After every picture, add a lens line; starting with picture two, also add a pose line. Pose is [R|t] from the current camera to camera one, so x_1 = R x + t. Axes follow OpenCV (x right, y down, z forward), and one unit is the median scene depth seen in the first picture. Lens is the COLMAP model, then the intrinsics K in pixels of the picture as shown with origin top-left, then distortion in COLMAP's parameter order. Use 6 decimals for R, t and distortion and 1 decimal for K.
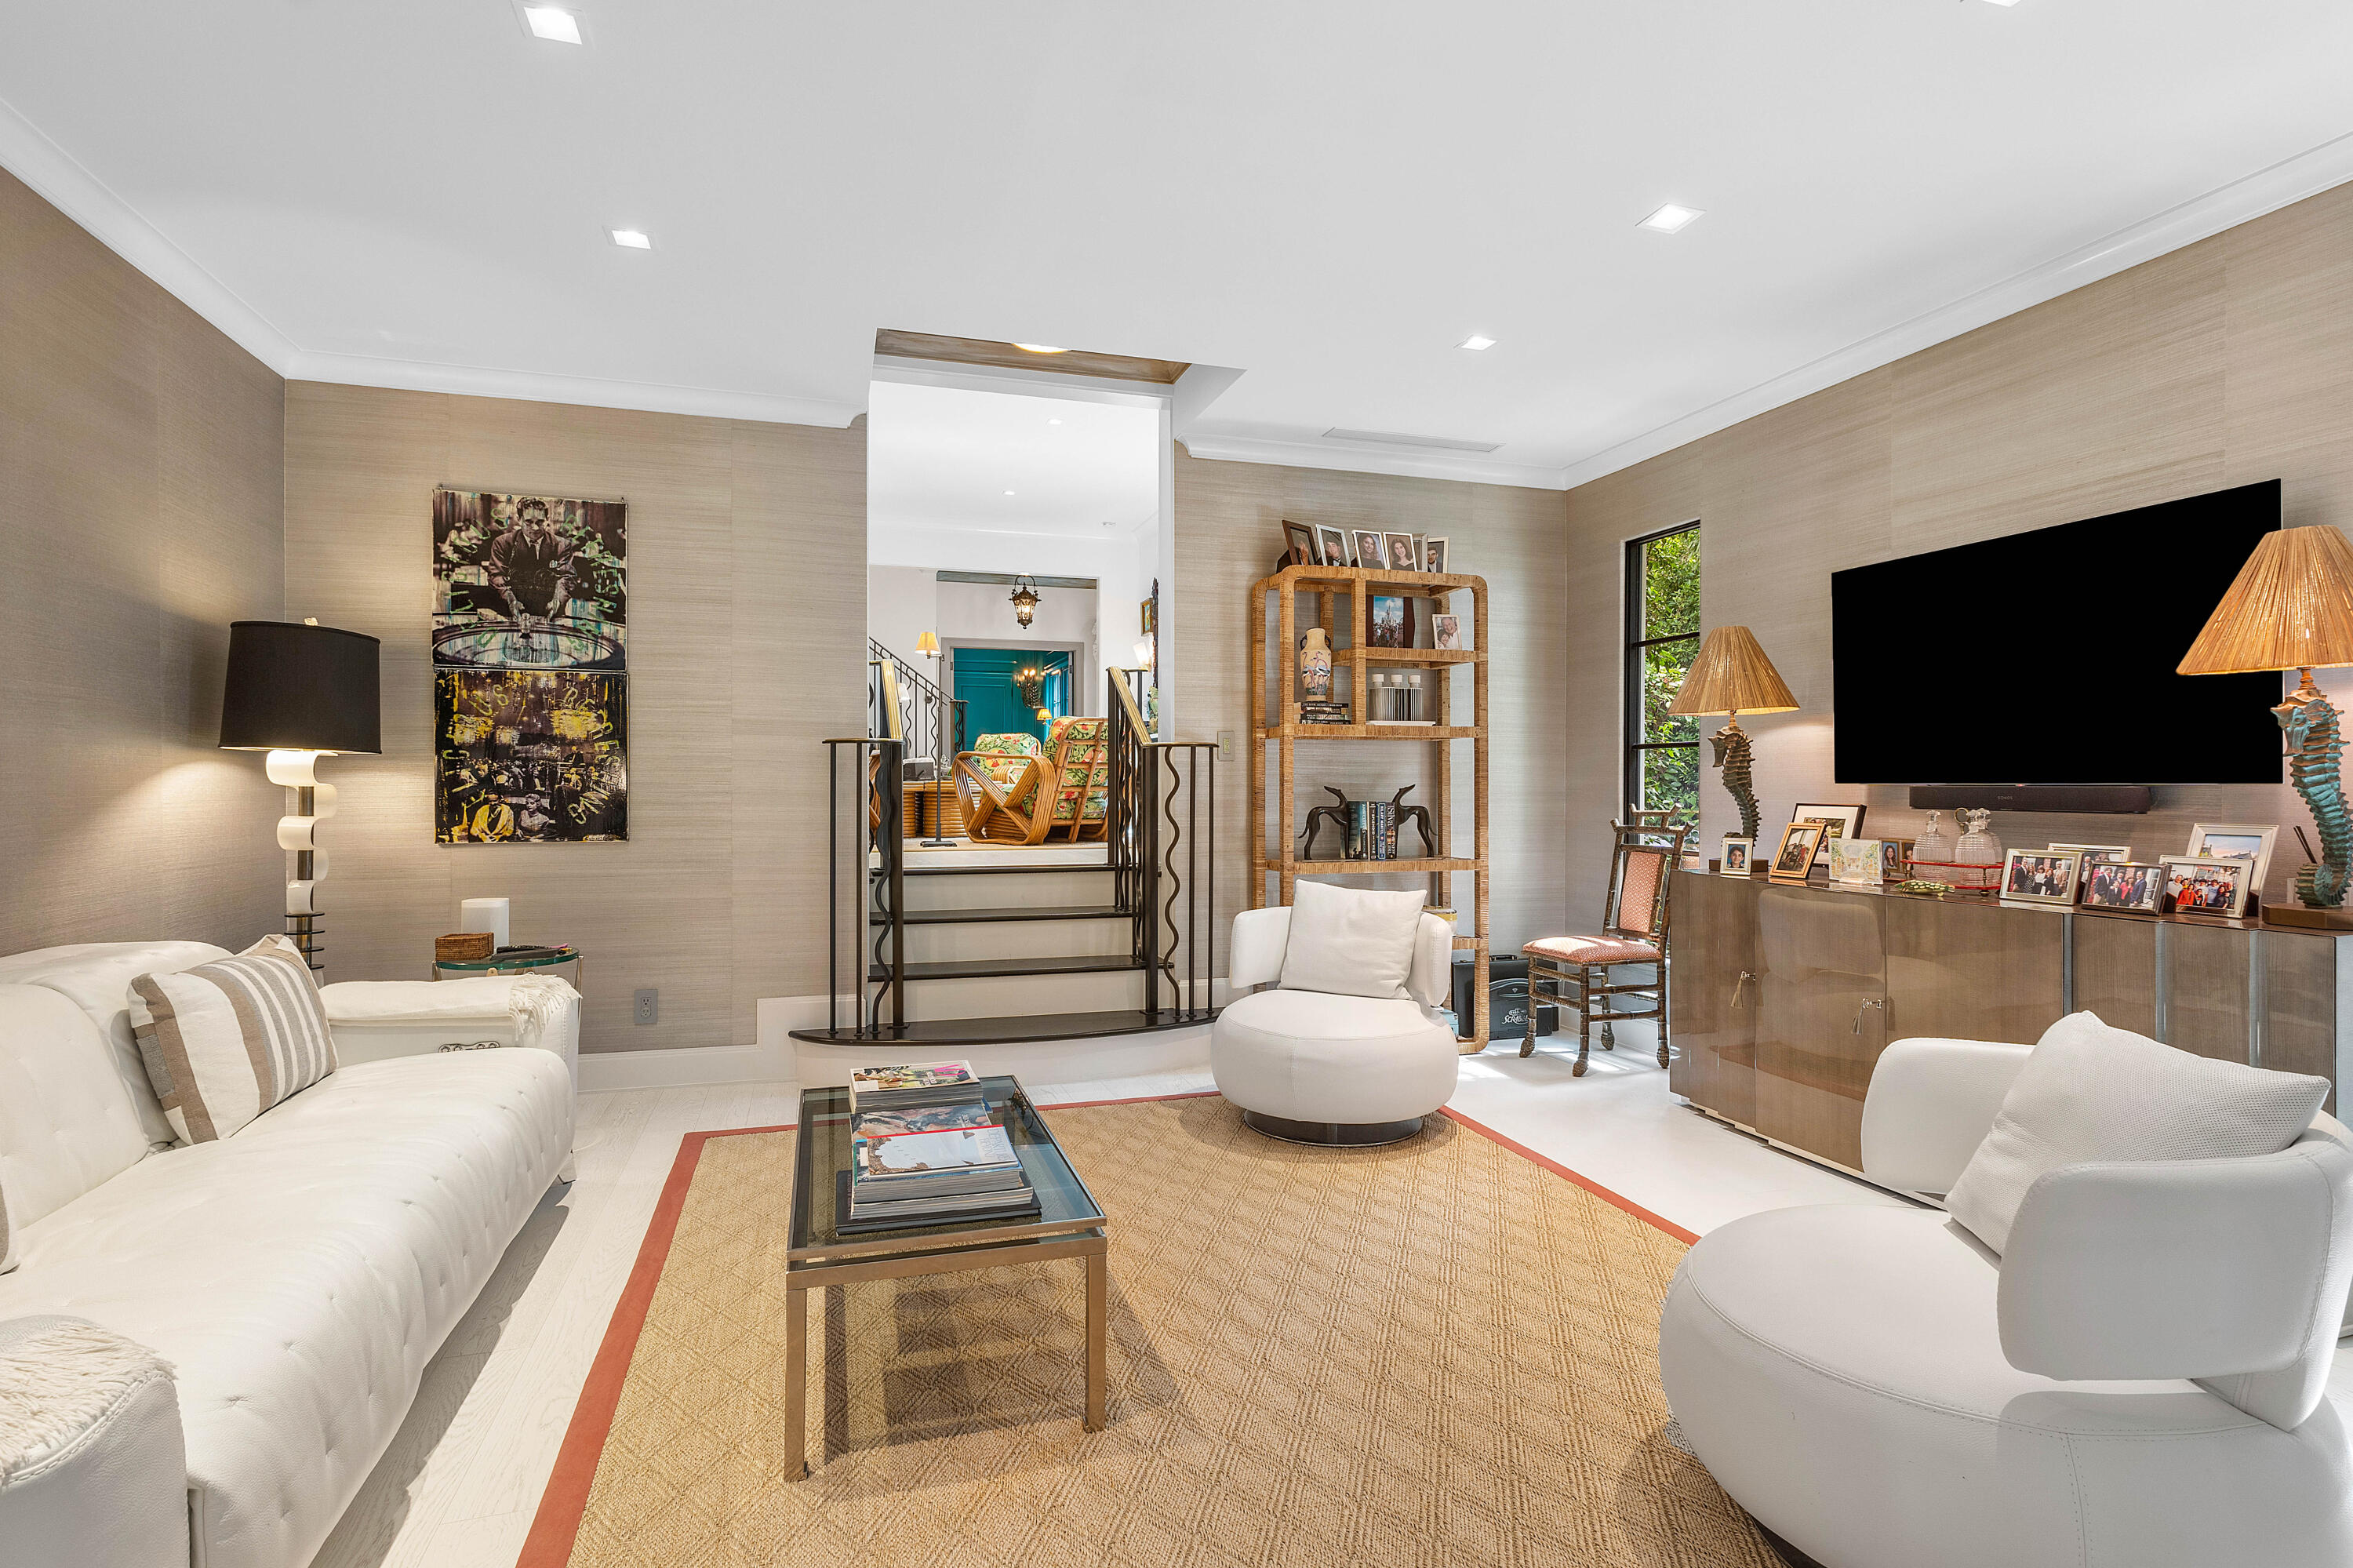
lens RADIAL K [[1141.9, 0, 1173.3], [0, 1141.9, 808.3], [0, 0, 1]] dist [0.000613, 0.000335]
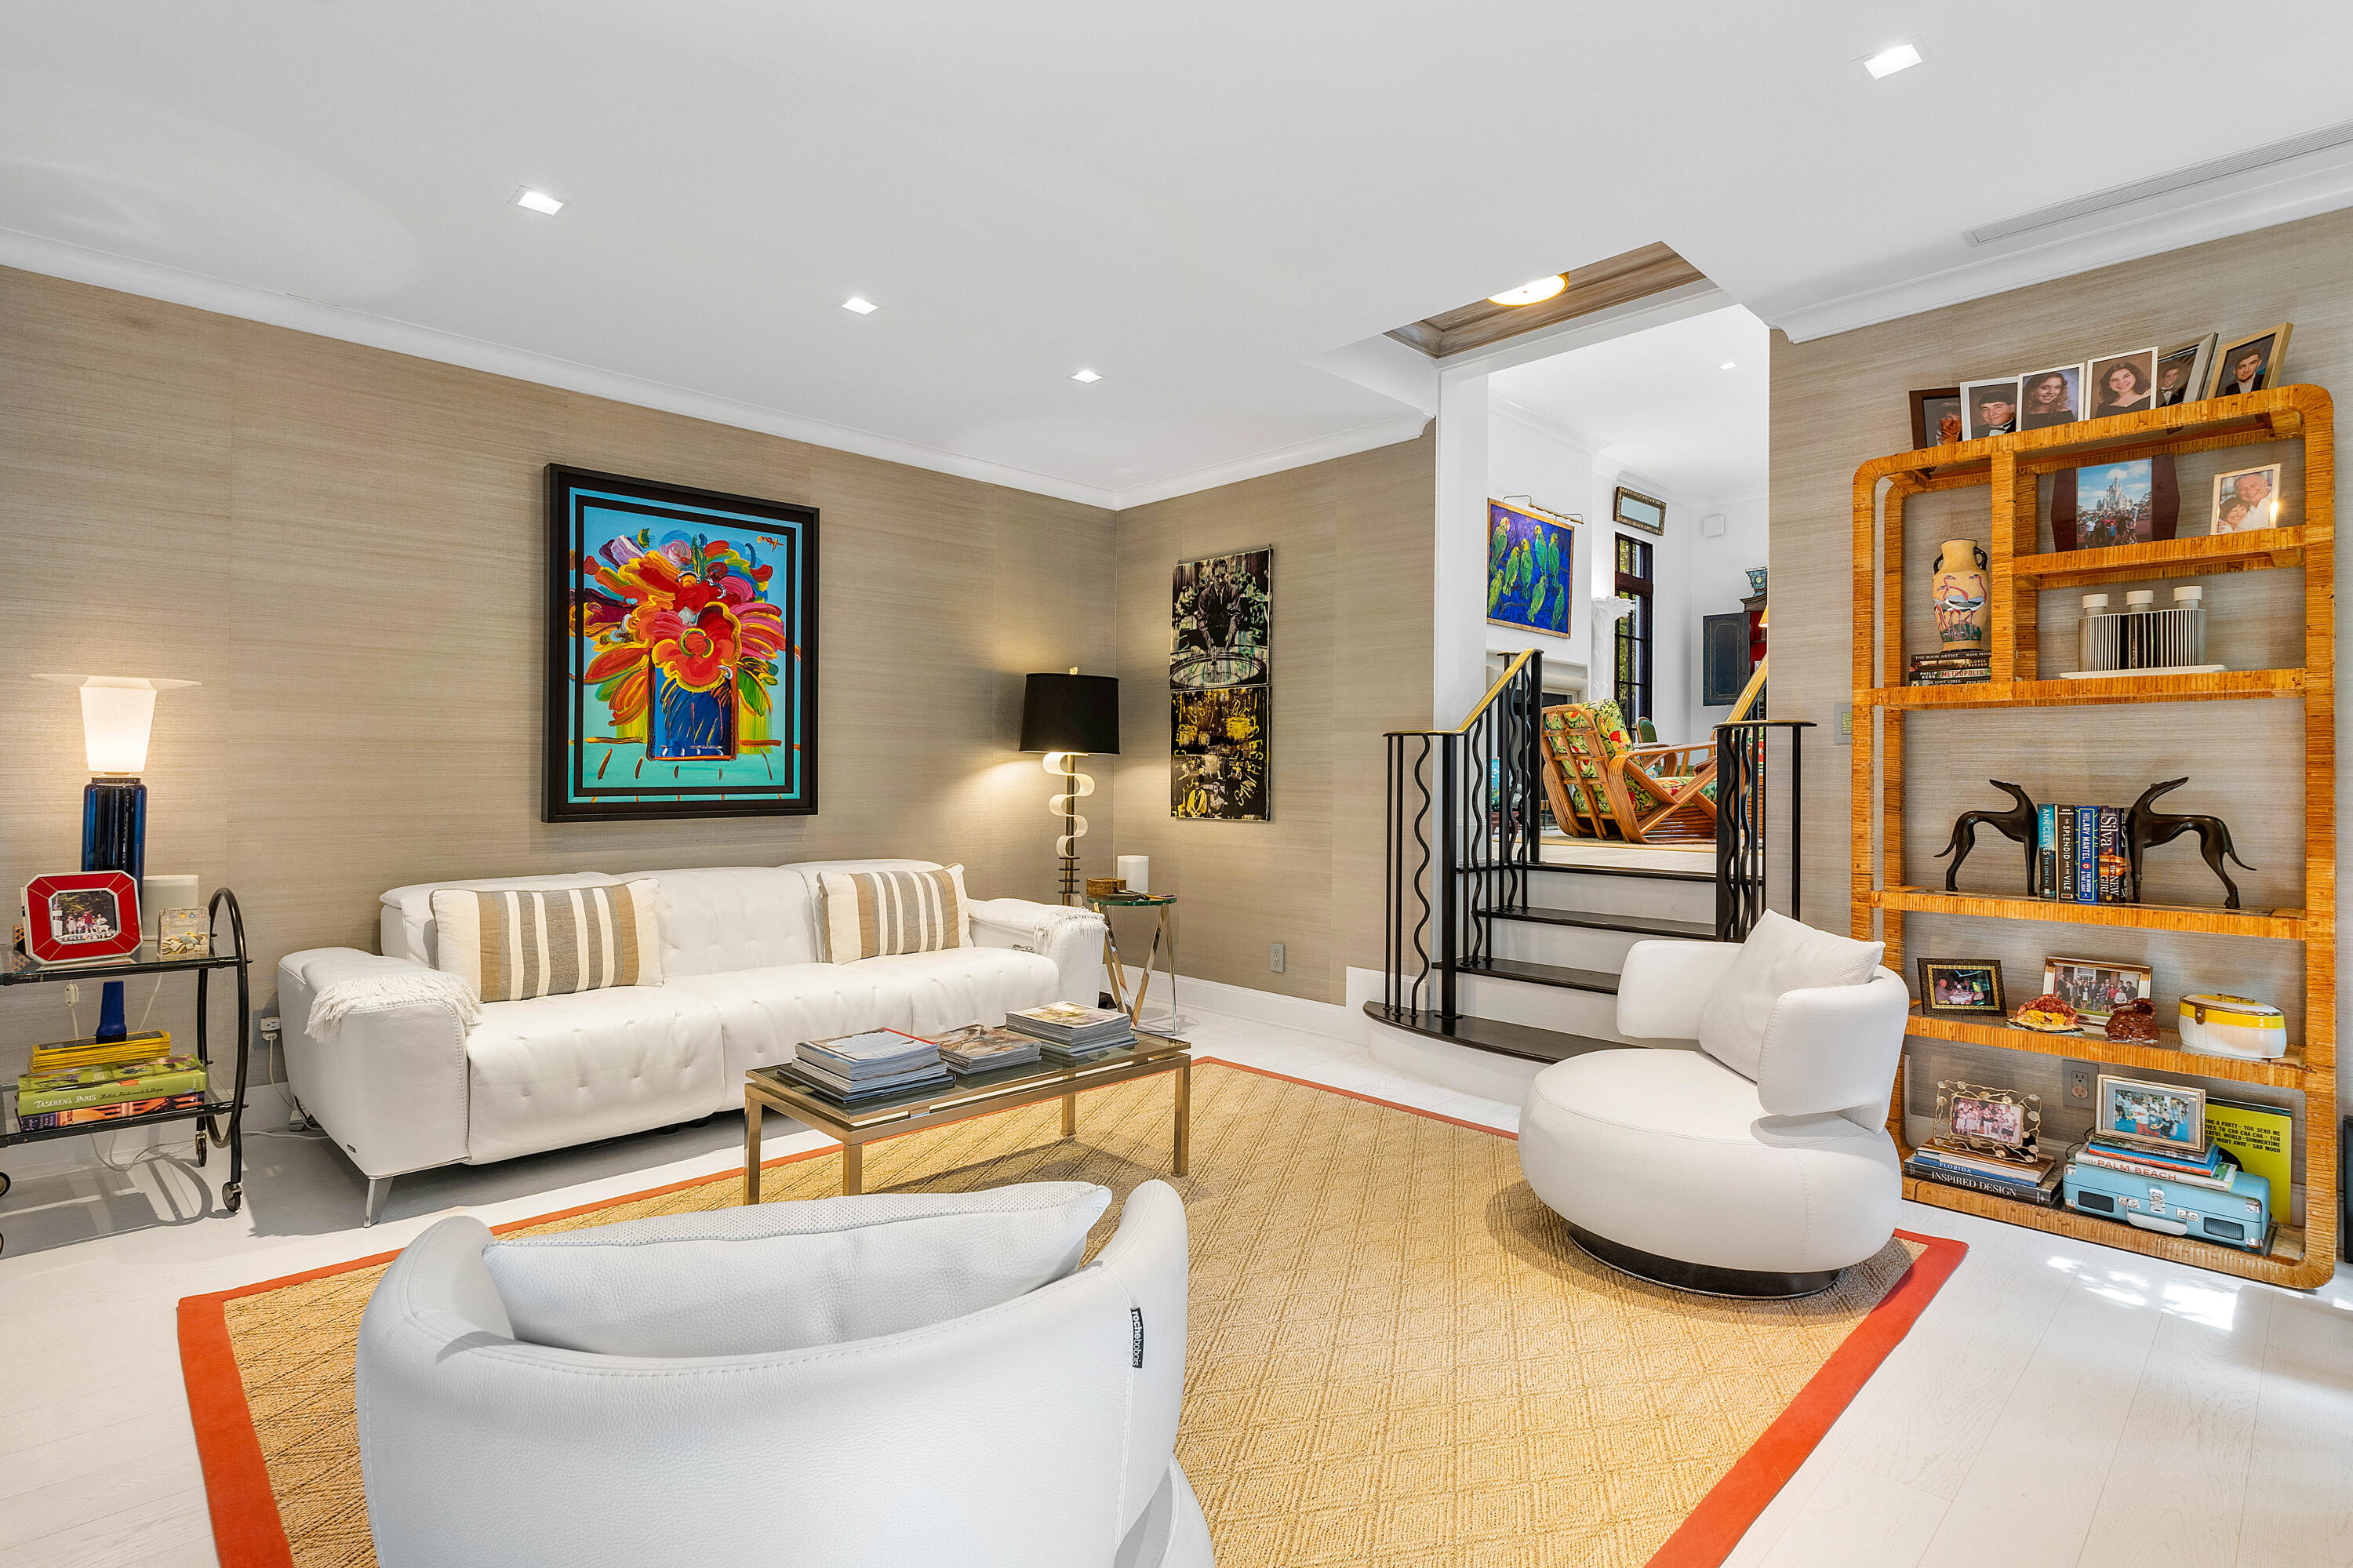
lens RADIAL K [[1141.9, 0, 1174.9], [0, 1141.9, 768.7], [0, 0, 1]] dist [0.000613, 0.000335]
pose [[0.460237, -0.004743, -0.887783, 0.581740], [-0.023912, 0.999557, -0.017737, -0.003527], [0.887474, 0.029391, 0.459920, 0.347044]]
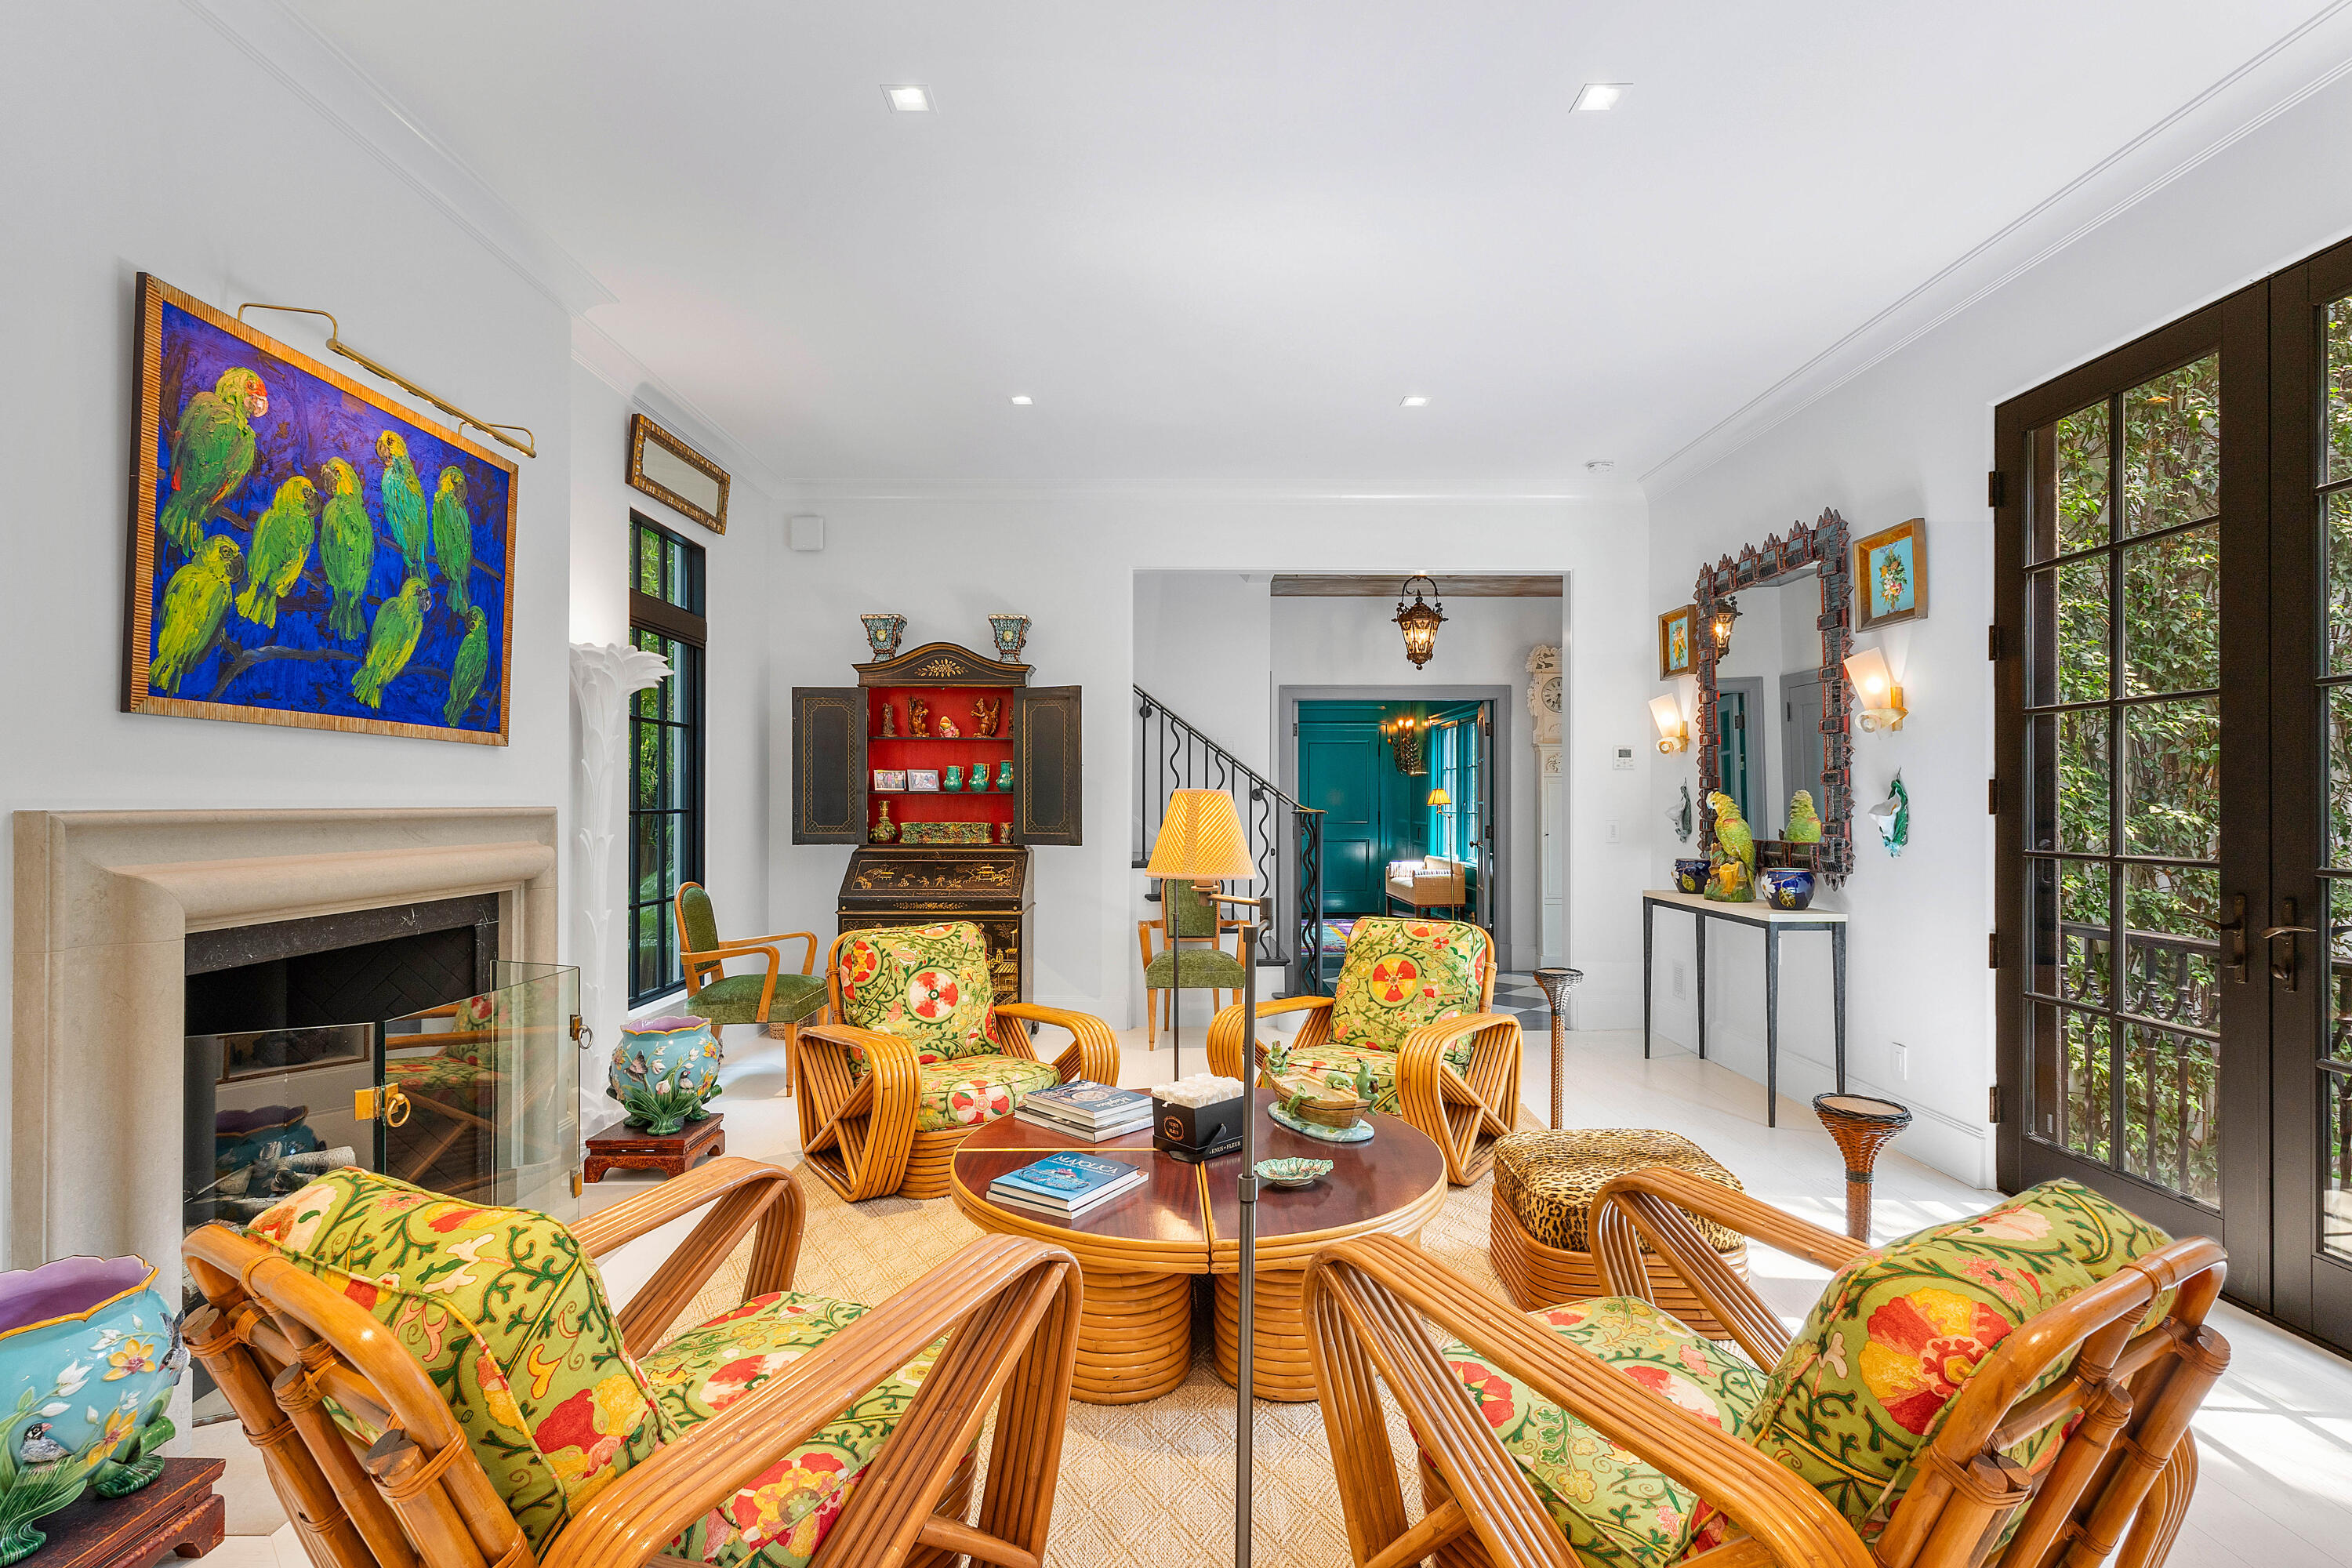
lens RADIAL K [[1141.4, 0, 1168.7], [0, 1141.4, 797.0], [0, 0, 1]] dist [0.000613, 0.000335]
pose [[0.955398, 0.000725, -0.295320, -0.262160], [-0.008136, 0.999682, -0.023866, -0.250845], [0.295209, 0.025204, 0.955100, 1.326560]]
